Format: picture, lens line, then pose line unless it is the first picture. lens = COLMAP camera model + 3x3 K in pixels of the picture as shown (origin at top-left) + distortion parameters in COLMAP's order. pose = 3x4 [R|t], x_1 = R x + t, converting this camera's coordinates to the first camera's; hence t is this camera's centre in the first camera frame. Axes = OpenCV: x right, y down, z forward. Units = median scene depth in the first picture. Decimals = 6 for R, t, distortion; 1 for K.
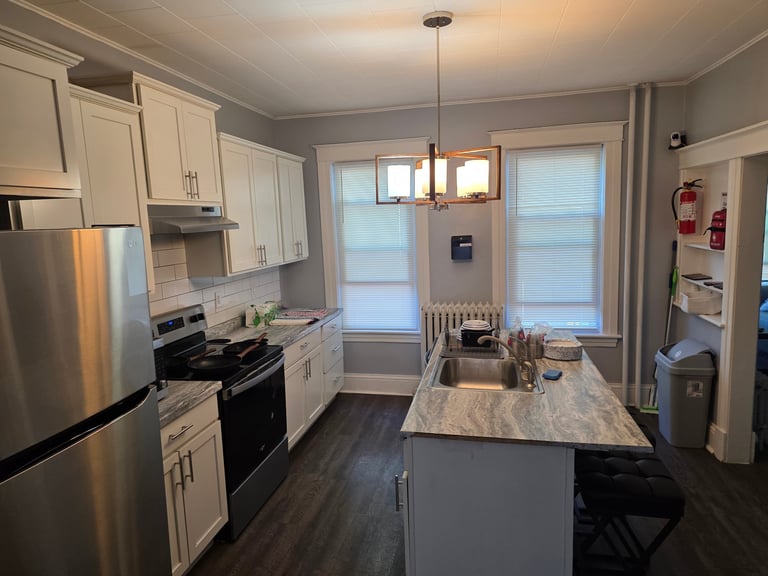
lens RADIAL K [[507.6, 0, 381.5], [0, 507.6, 289.2], [0, 0, 1]] dist [0.033731, -0.005736]
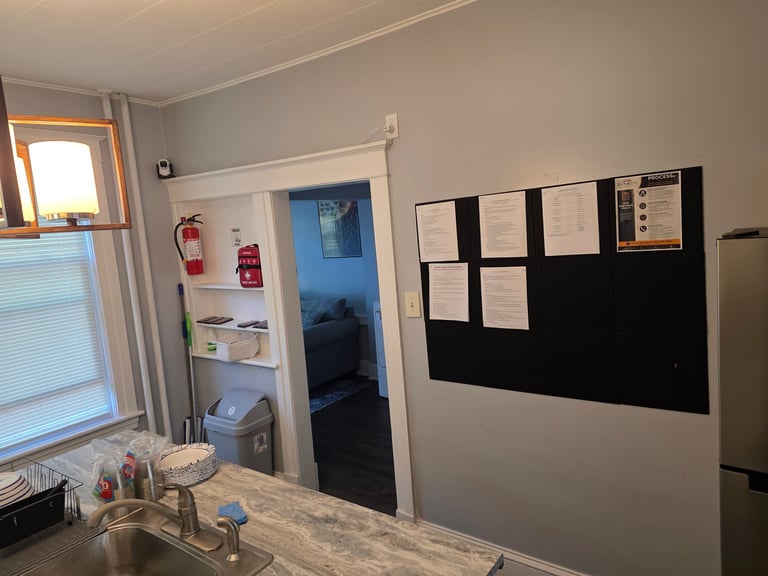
lens RADIAL K [[507.6, 0, 386.3], [0, 507.6, 285.4], [0, 0, 1]] dist [0.033731, -0.005736]
pose [[0.404526, -0.099772, 0.909068, -0.080246], [0.182705, 0.982809, 0.026563, -0.056882], [-0.896090, 0.155345, 0.415800, 0.368369]]
